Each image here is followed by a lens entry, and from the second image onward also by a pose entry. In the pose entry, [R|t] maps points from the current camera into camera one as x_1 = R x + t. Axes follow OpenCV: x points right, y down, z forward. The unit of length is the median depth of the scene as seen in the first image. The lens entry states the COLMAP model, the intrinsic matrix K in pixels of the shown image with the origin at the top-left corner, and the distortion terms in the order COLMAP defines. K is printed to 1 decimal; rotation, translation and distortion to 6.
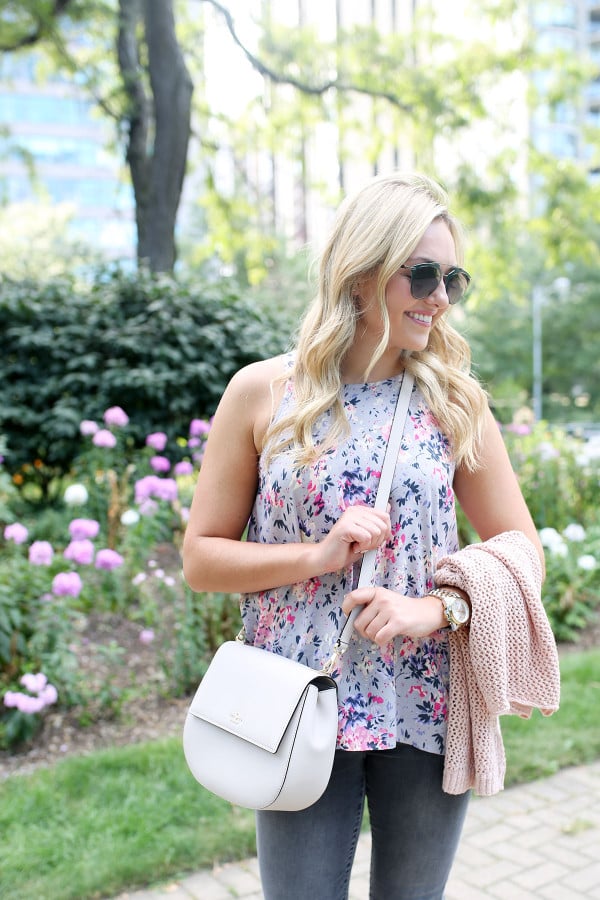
lens RADIAL K [[1039.6, 0, 369.1], [0, 1039.6, 541.2], [0, 0, 1]] dist [-0.040277, 0.062009]
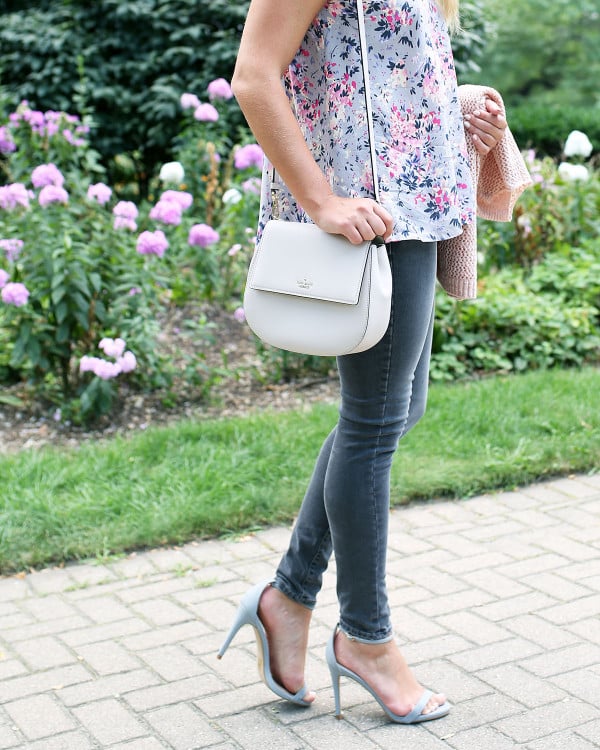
lens RADIAL K [[1341.6, 0, 401.8], [0, 1341.6, 162.6], [0, 0, 1]] dist [-0.032371, 0.061930]
pose [[0.992530, -0.011249, -0.121480, 0.036974], [-0.001343, 0.994673, -0.103076, 0.050374], [0.121992, 0.102469, 0.987227, -0.072044]]
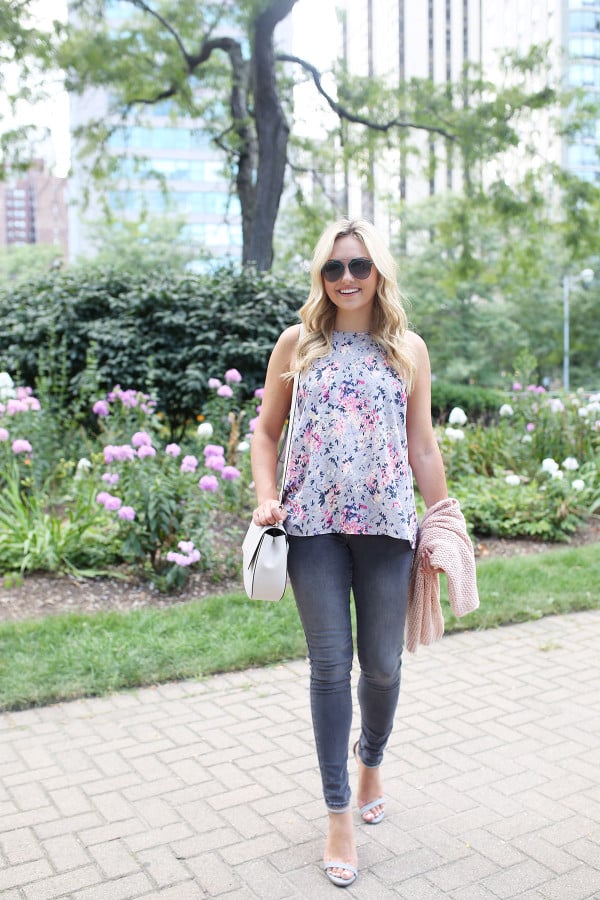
lens RADIAL K [[887.4, 0, 319.6], [0, 887.4, 435.4], [0, 0, 1]] dist [-0.022793, 0.014186]
pose [[0.993141, 0.013937, -0.116092, 0.007649], [-0.021212, 0.997871, -0.061669, 0.026627], [0.114985, 0.063708, 0.991322, -0.134860]]
